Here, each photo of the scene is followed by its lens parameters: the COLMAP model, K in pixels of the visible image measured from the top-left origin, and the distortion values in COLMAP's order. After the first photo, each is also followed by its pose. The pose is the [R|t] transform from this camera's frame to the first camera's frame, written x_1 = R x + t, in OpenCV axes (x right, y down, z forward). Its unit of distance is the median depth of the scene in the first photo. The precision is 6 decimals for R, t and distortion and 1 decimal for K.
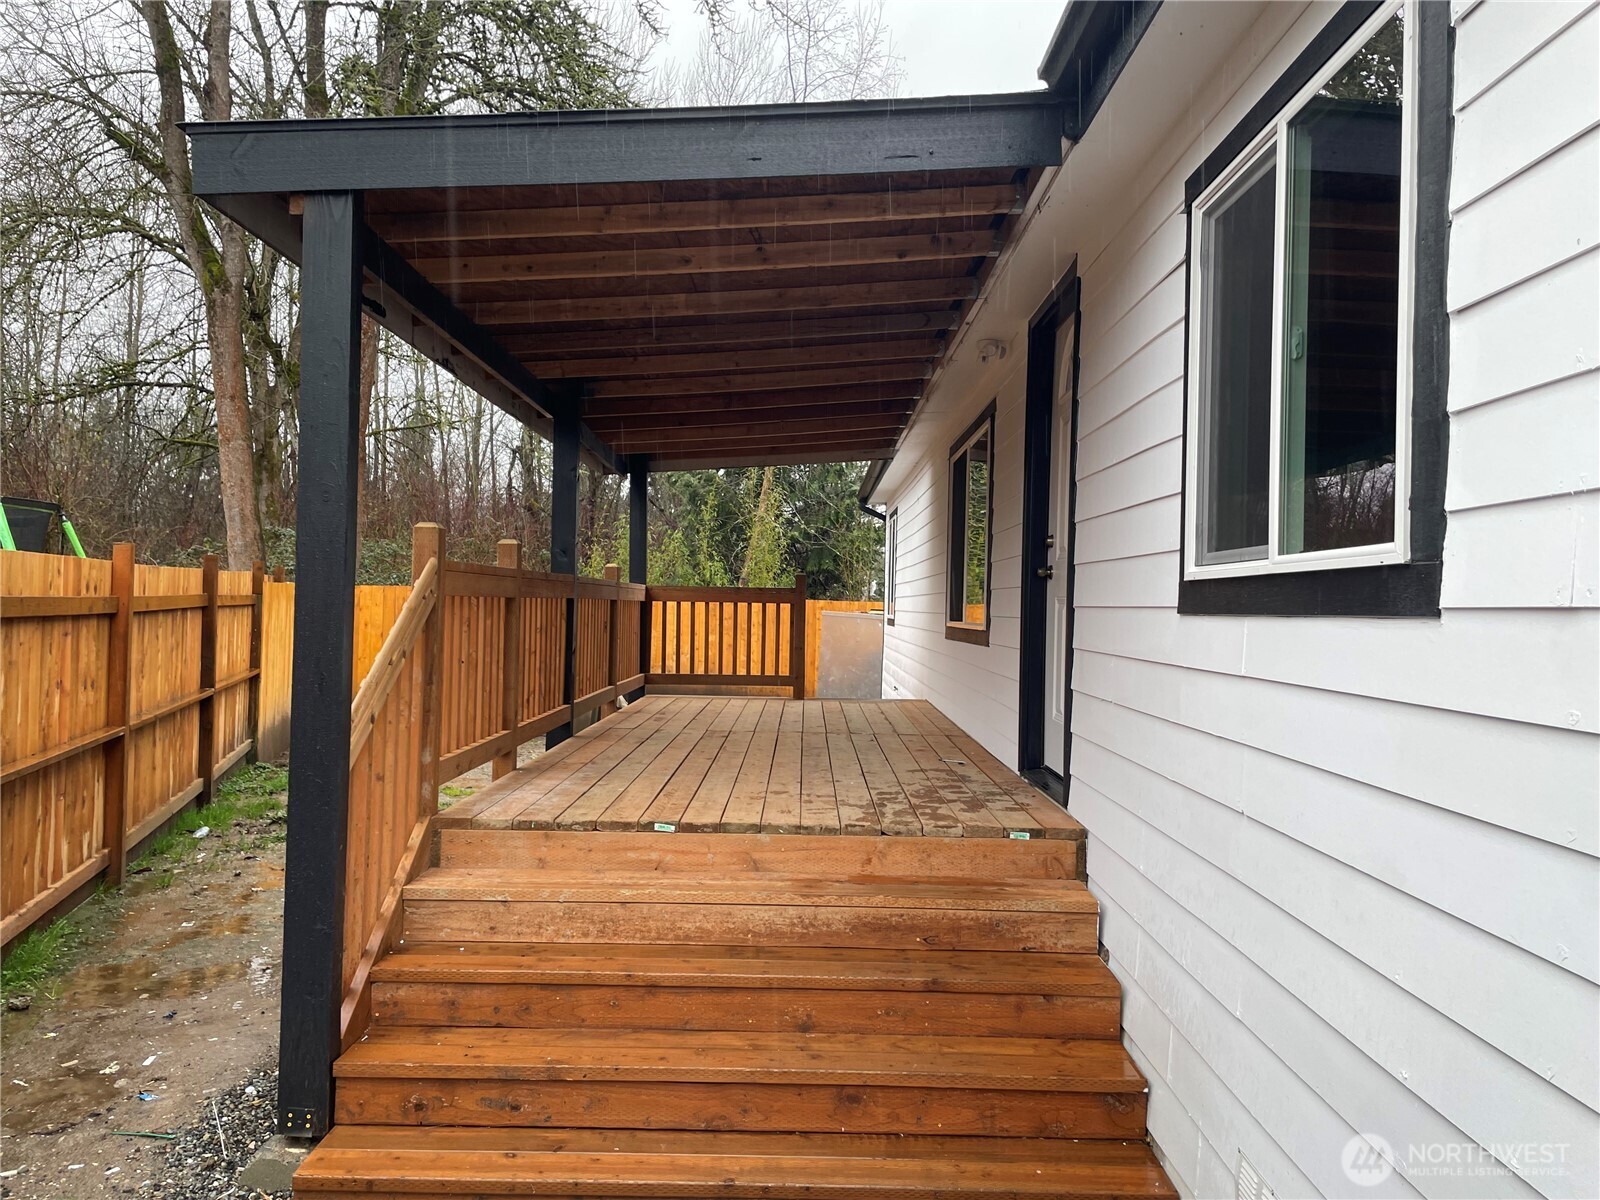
lens RADIAL K [[1220.4, 0, 810.9], [0, 1220.4, 593.1], [0, 0, 1]] dist [0.090211, -0.118507]
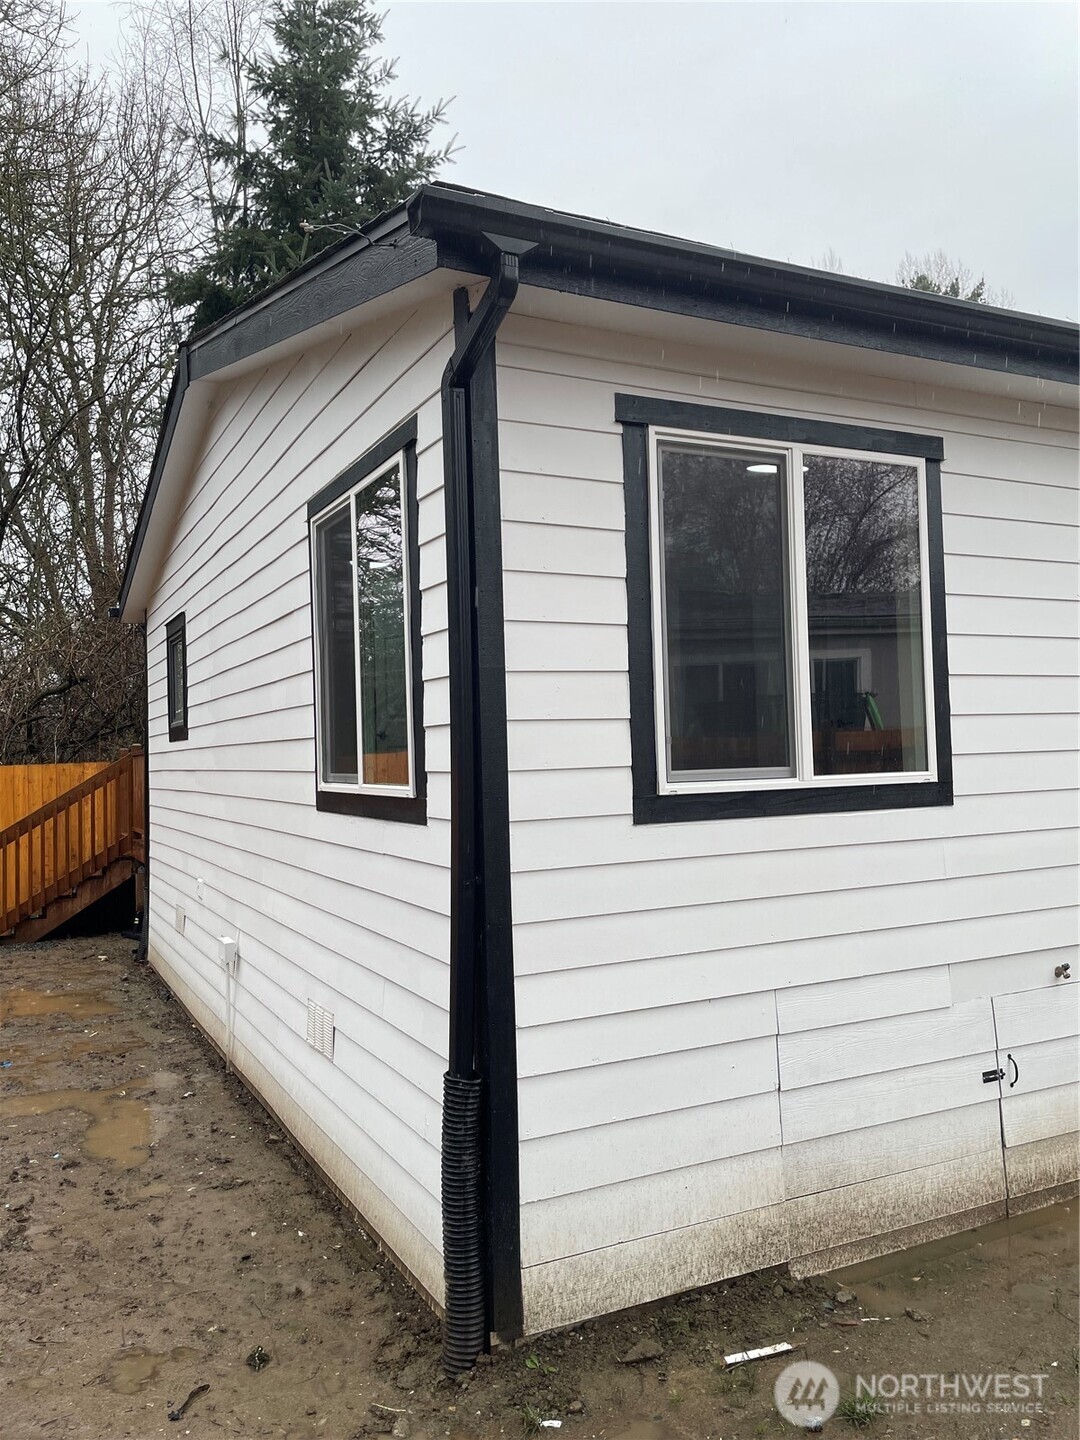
lens RADIAL K [[1089.5, 0, 540.0], [0, 1089.5, 720.0], [0, 0, 1]] dist [0.096288, -0.128617]
pose [[-0.450456, 0.019188, 0.892593, -0.677811], [0.008085, 0.999816, -0.017413, -0.075068], [-0.892762, -0.000627, -0.450528, 1.877660]]
